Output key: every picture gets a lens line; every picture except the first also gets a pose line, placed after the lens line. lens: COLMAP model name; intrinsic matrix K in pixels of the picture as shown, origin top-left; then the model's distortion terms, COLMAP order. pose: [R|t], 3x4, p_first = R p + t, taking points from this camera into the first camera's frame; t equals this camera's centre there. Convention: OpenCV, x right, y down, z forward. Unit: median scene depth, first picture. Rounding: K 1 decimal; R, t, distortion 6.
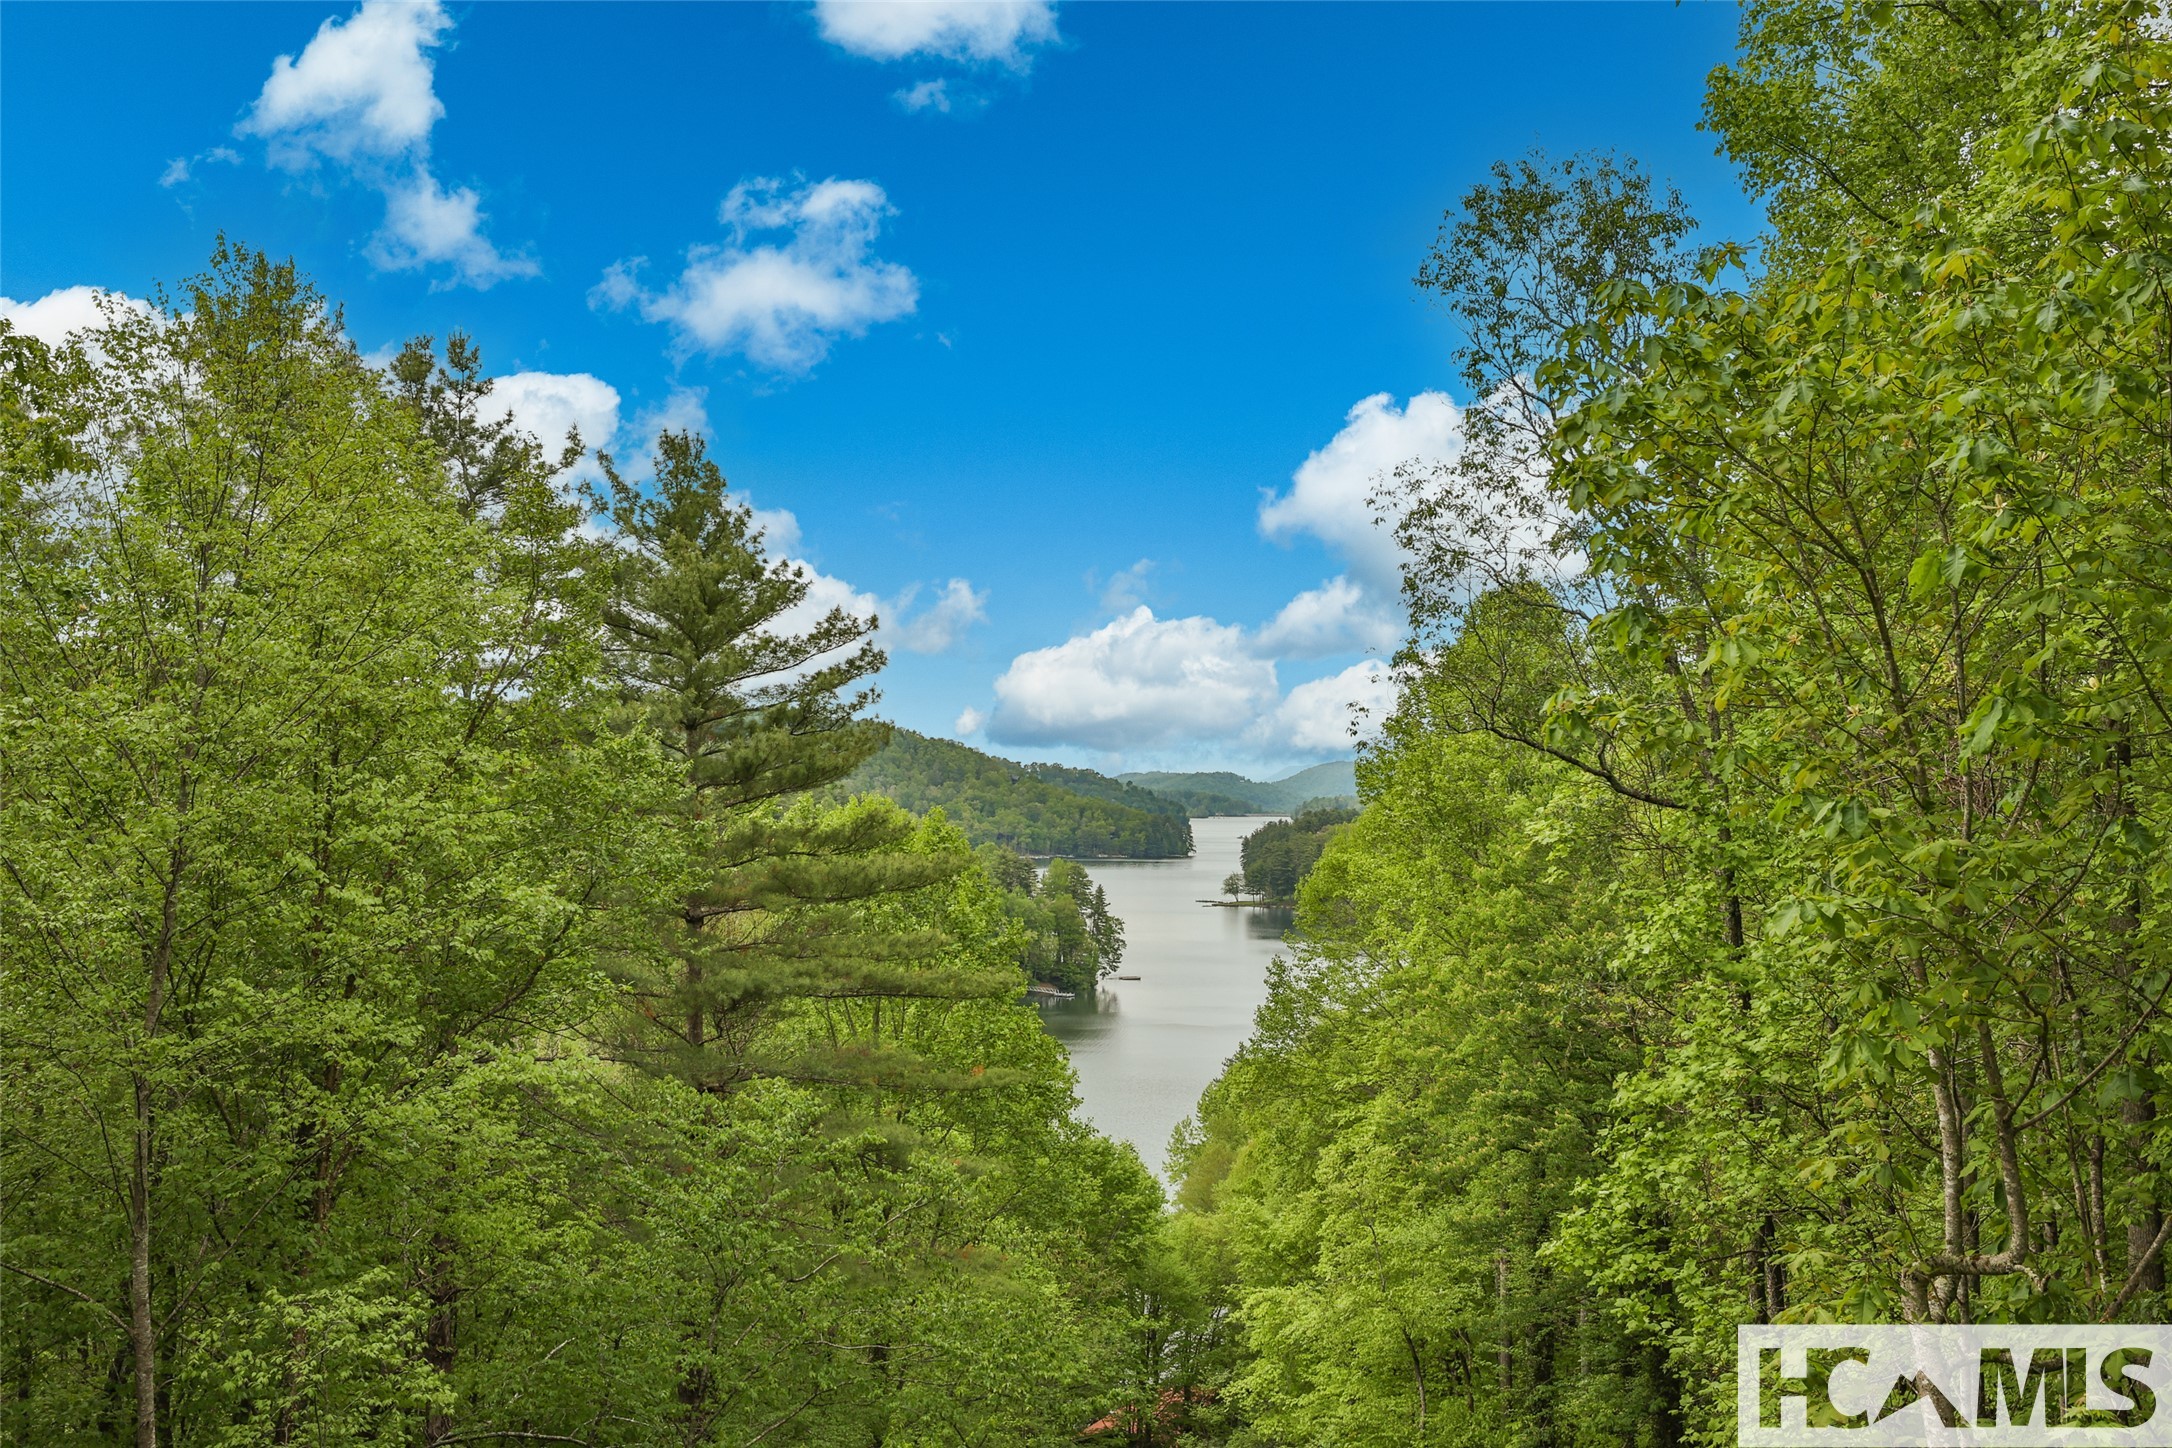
lens RADIAL K [[2109.8, 0, 1097.2], [0, 2109.8, 701.3], [0, 0, 1]] dist [-0.002713, 0.000000]
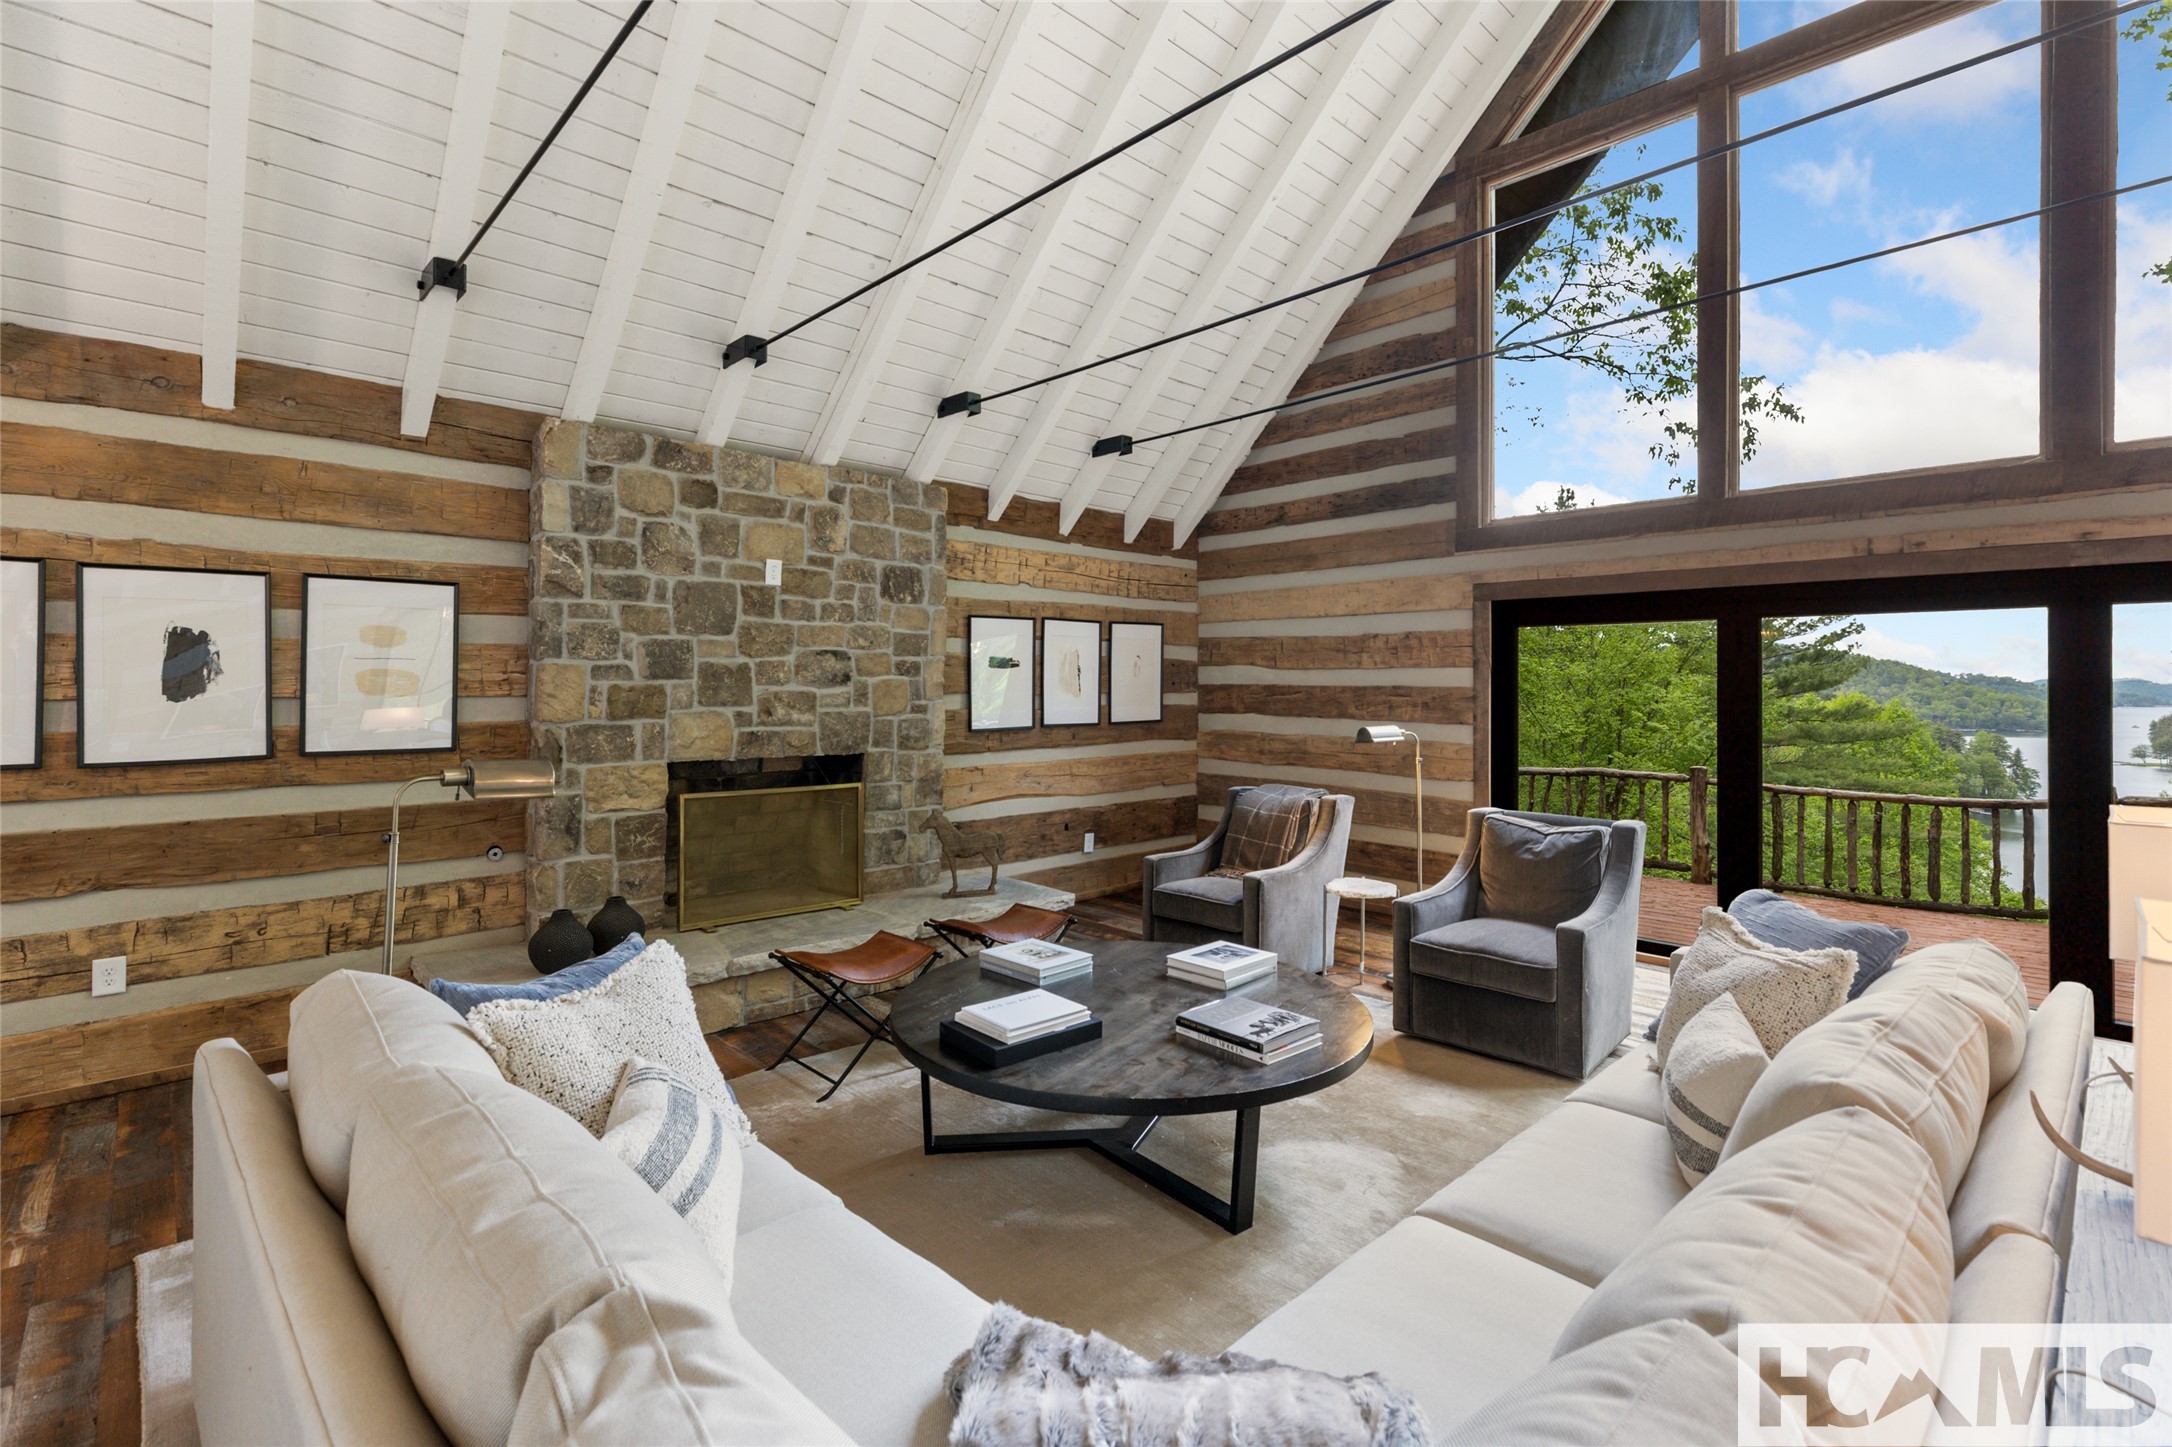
lens RADIAL K [[990.0, 0, 1078.1], [0, 990.0, 673.5], [0, 0, 1]] dist [0.007717, -0.000990]
pose [[0.727395, -0.007259, -0.686181, 0.015729], [0.026429, 0.999498, 0.017444, -0.026554], [0.685710, -0.030824, 0.727222, -0.503273]]
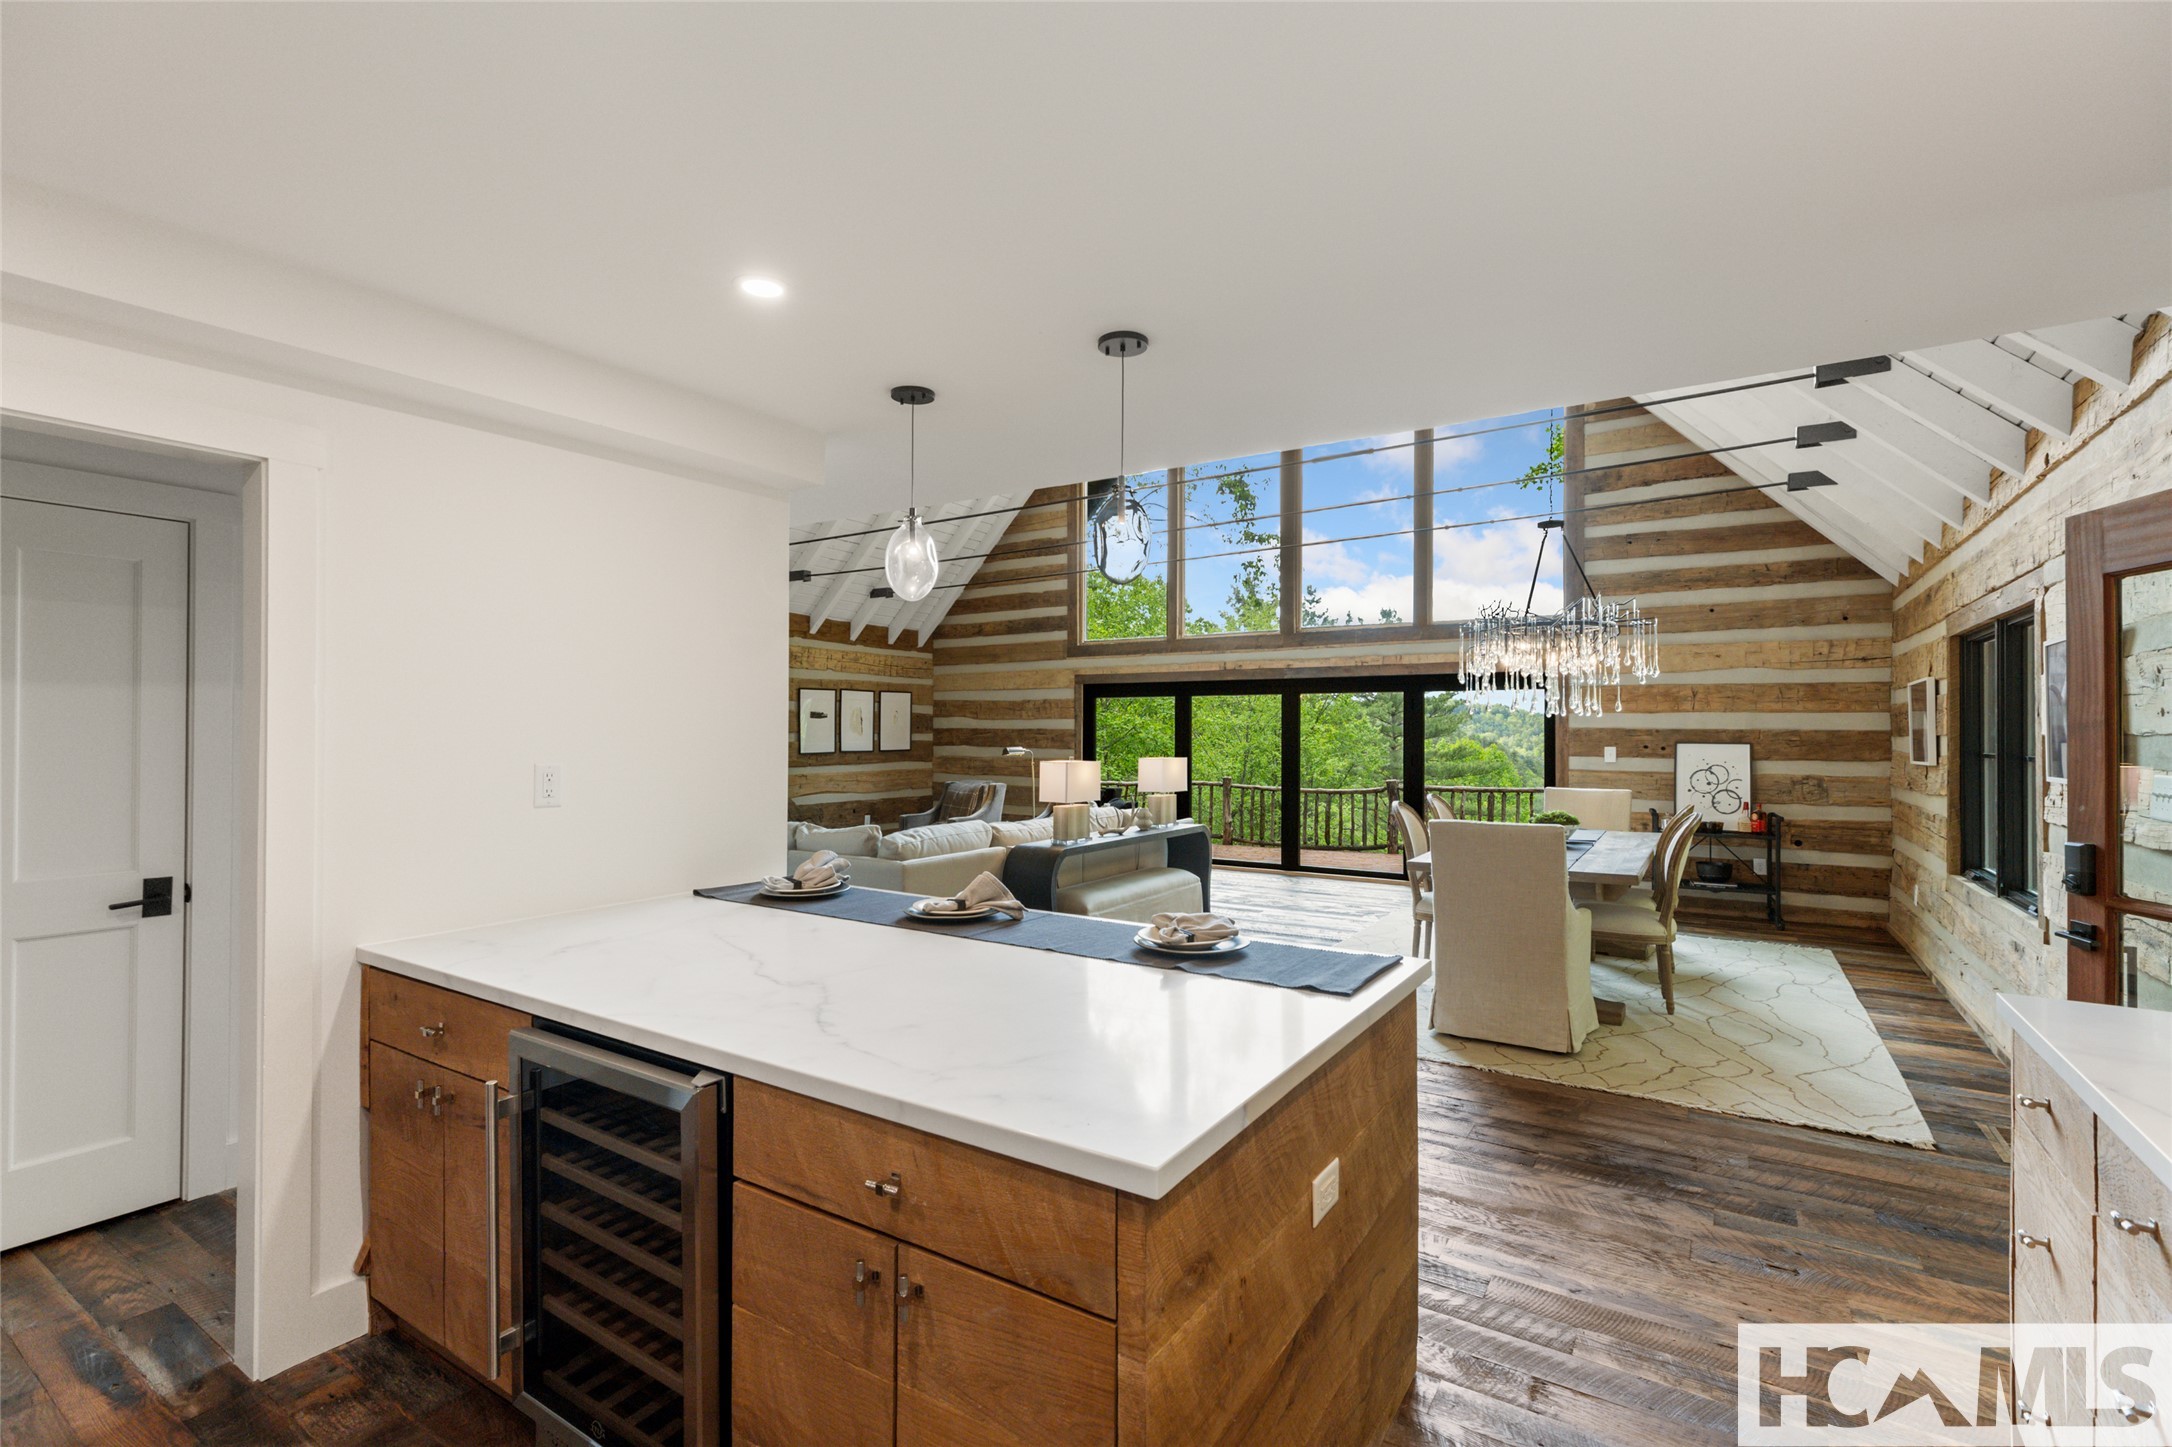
lens RADIAL K [[990.0, 0, 1075.6], [0, 990.0, 727.6], [0, 0, 1]] dist [0.007717, -0.000990]
pose [[0.869180, -0.002959, -0.494488, 0.190999], [0.019339, 0.999421, 0.028012, -0.031162], [0.494118, -0.033910, 0.868733, -0.712754]]
